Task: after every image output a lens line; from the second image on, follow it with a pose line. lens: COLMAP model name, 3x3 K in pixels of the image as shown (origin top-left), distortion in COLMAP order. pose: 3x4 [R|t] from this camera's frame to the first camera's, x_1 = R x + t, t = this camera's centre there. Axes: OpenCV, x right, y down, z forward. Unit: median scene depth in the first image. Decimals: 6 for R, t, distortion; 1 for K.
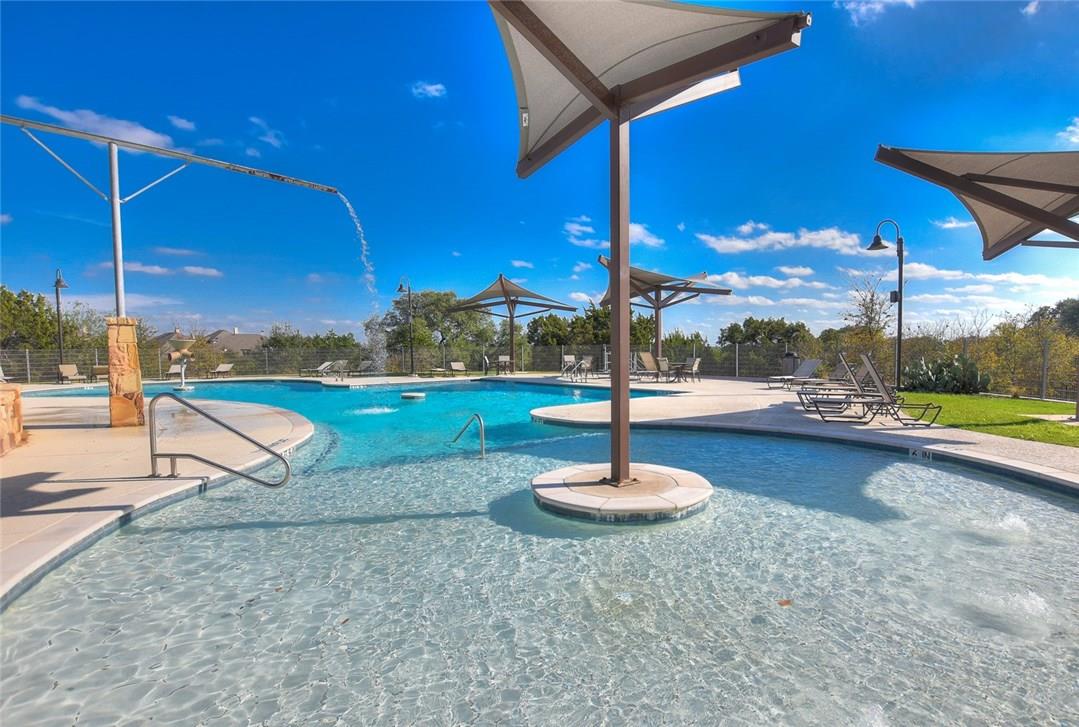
lens RADIAL K [[524.3, 0, 548.5], [0, 524.3, 388.4], [0, 0, 1]] dist [-0.006980, -0.001517]
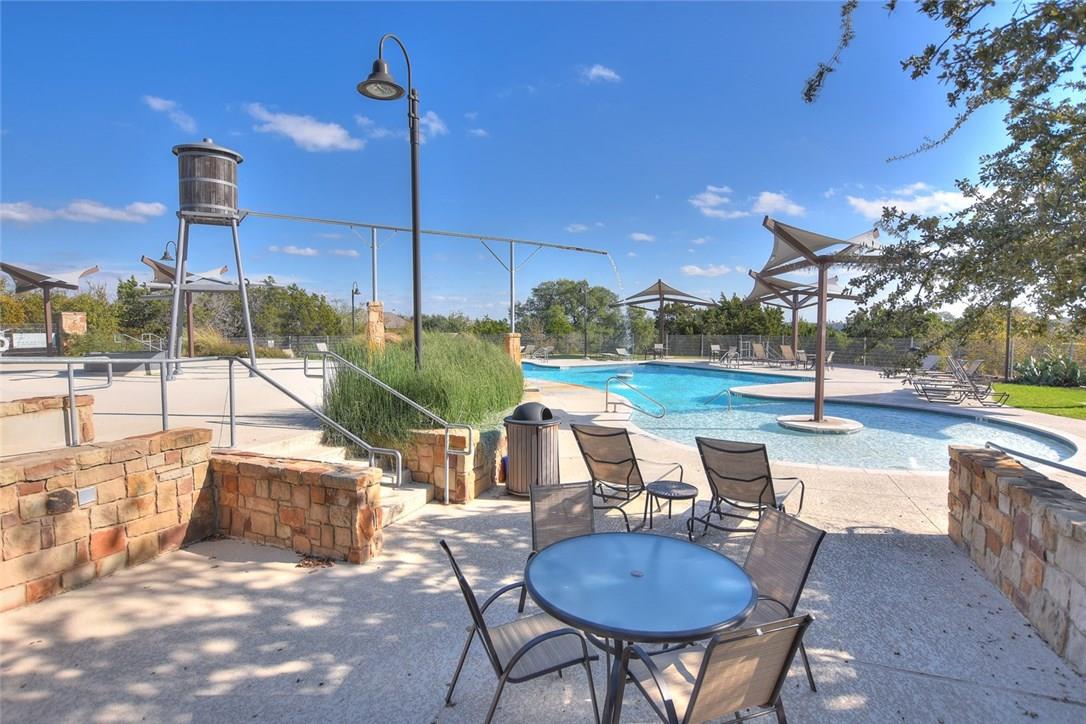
lens RADIAL K [[554.2, 0, 522.0], [0, 554.2, 362.1], [0, 0, 1]] dist [0.002826, -0.000355]
pose [[0.980300, 0.022837, -0.196191, -0.169755], [-0.023367, 0.999727, -0.000383, -0.013032], [0.196128, 0.004960, 0.980566, -0.420410]]
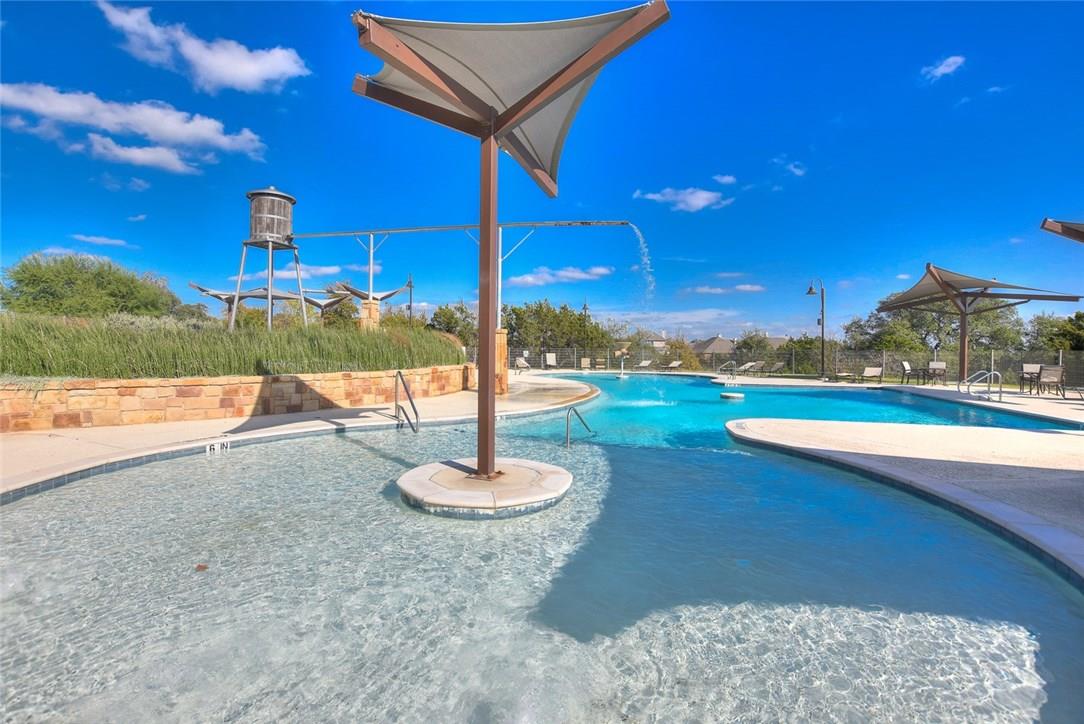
lens RADIAL K [[459.2, 0, 543.1], [0, 459.2, 356.8], [0, 0, 1]] dist [-0.012962, -0.000158]
pose [[0.546255, 0.024805, -0.837252, 0.199562], [-0.076342, 0.996876, -0.020274, -0.010785], [0.834133, 0.074992, 0.546442, 0.120937]]
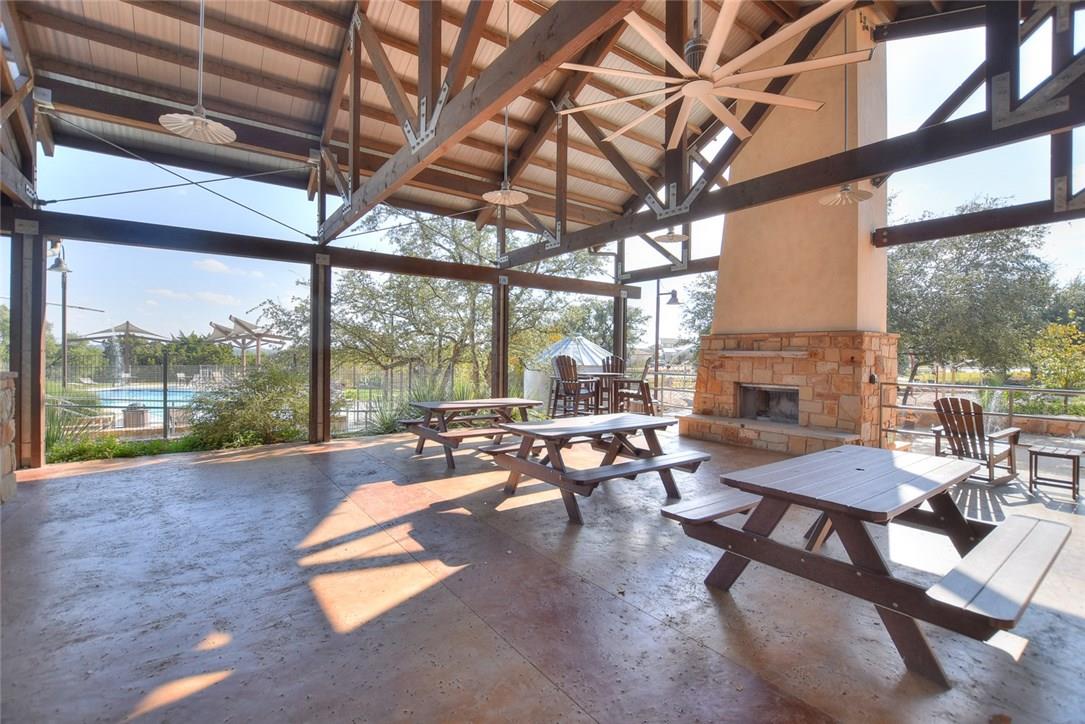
lens RADIAL K [[476.0, 0, 540.6], [0, 476.0, 359.3], [0, 0, 1]] dist [-0.001246, -0.000099]
pose [[0.685395, 0.015029, 0.728017, -0.310738], [0.030461, 0.998320, -0.049286, 0.001403], [-0.727534, 0.055957, 0.683786, -0.961194]]
